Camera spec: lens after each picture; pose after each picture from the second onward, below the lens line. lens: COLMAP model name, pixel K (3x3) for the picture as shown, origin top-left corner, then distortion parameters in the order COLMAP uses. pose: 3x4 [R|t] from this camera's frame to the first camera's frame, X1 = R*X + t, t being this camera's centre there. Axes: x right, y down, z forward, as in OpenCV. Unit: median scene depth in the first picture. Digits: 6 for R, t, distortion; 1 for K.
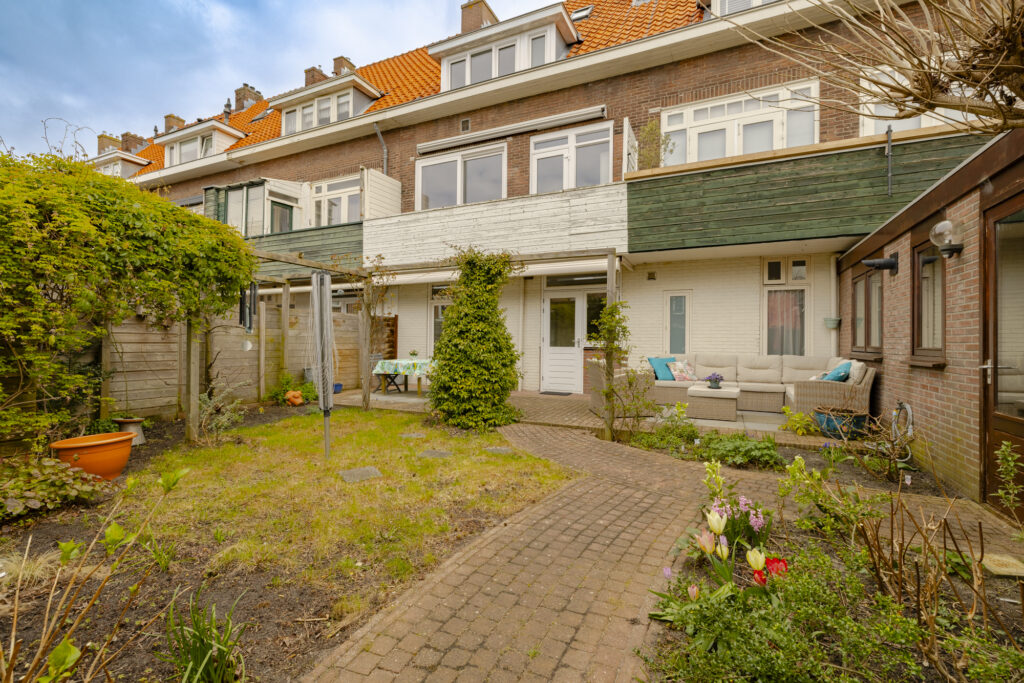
lens RADIAL K [[455.8, 0, 515.5], [0, 455.8, 337.1], [0, 0, 1]] dist [-0.000385, 0.000171]
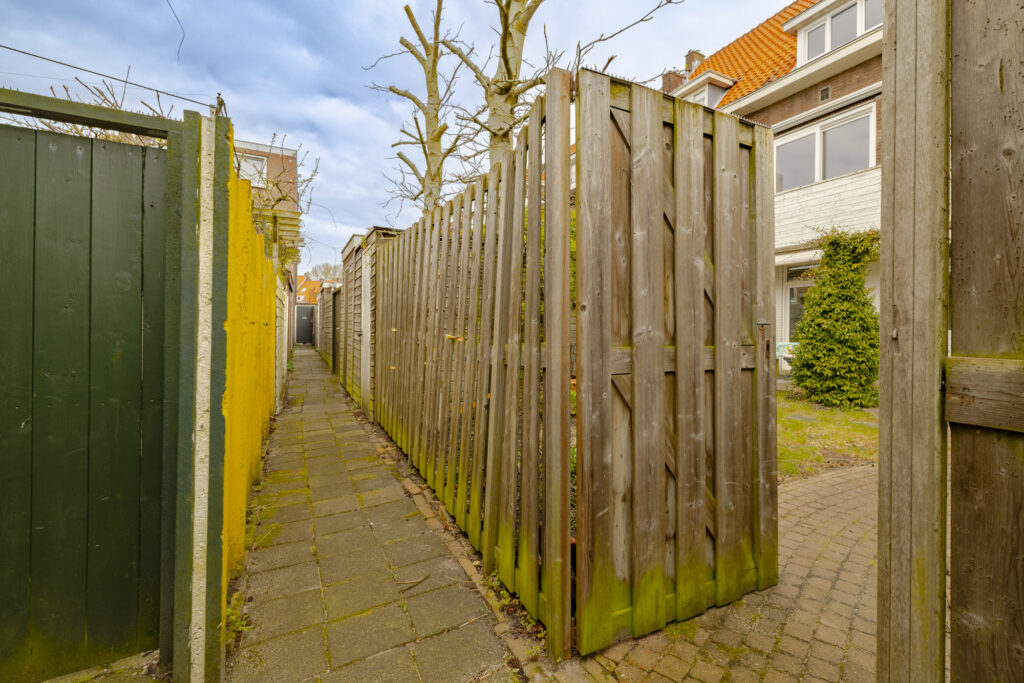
lens RADIAL K [[463.1, 0, 617.2], [0, 463.1, 327.6], [0, 0, 1]] dist [0.000793, 0.000089]
pose [[0.863465, -0.001054, -0.504408, 0.004019], [0.007099, 0.999924, 0.010062, 0.009485], [0.504360, -0.012269, 0.863407, -0.127985]]
